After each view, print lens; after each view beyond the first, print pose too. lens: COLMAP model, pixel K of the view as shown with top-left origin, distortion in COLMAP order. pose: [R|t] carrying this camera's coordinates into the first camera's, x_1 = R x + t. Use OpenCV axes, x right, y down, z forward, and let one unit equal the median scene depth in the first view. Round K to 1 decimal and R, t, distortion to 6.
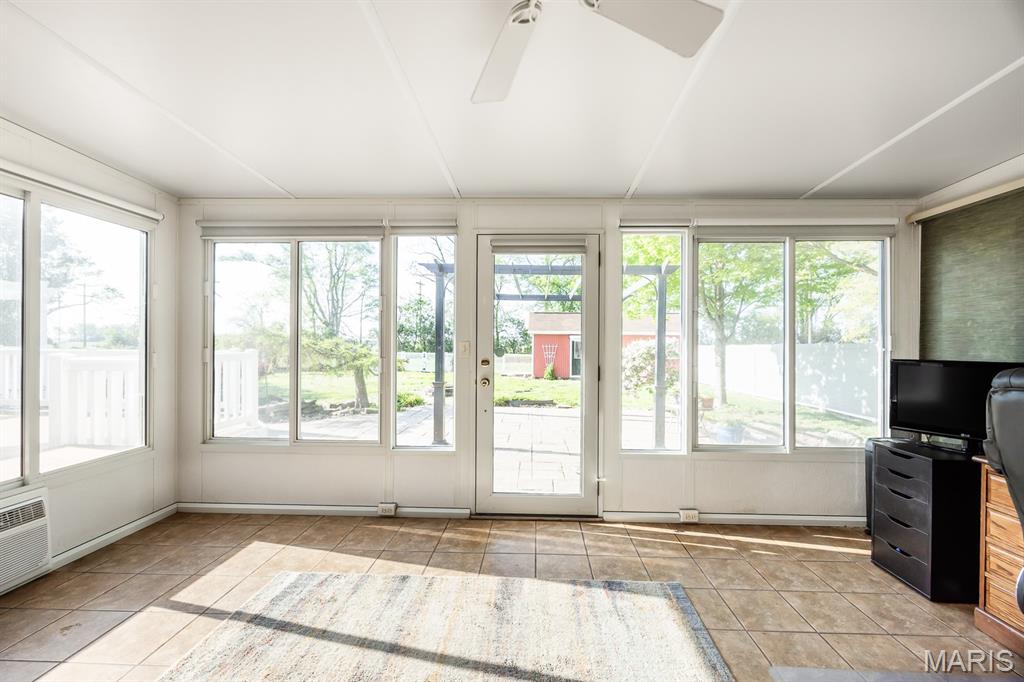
lens RADIAL K [[408.9, 0, 515.6], [0, 408.9, 342.5], [0, 0, 1]] dist [-0.003946, -0.000009]
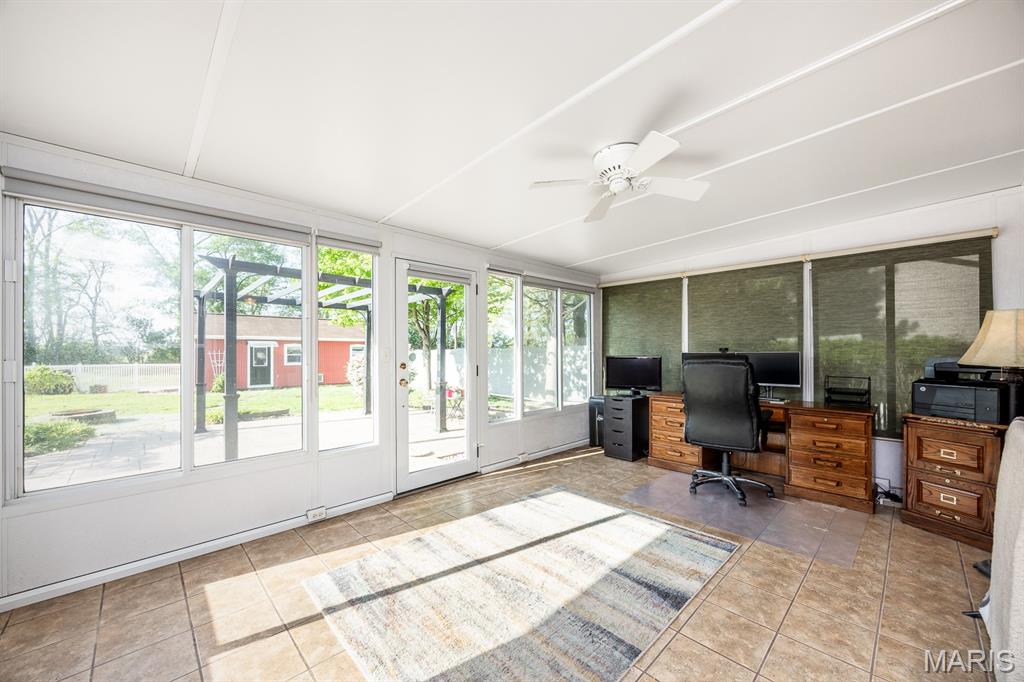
lens RADIAL K [[389.2, 0, 514.7], [0, 389.2, 350.6], [0, 0, 1]] dist [-0.002212, -0.000143]
pose [[0.695648, -0.010049, 0.718313, -0.721215], [0.005222, 0.999946, 0.008931, -0.005737], [-0.718364, -0.002462, 0.695663, -0.028467]]
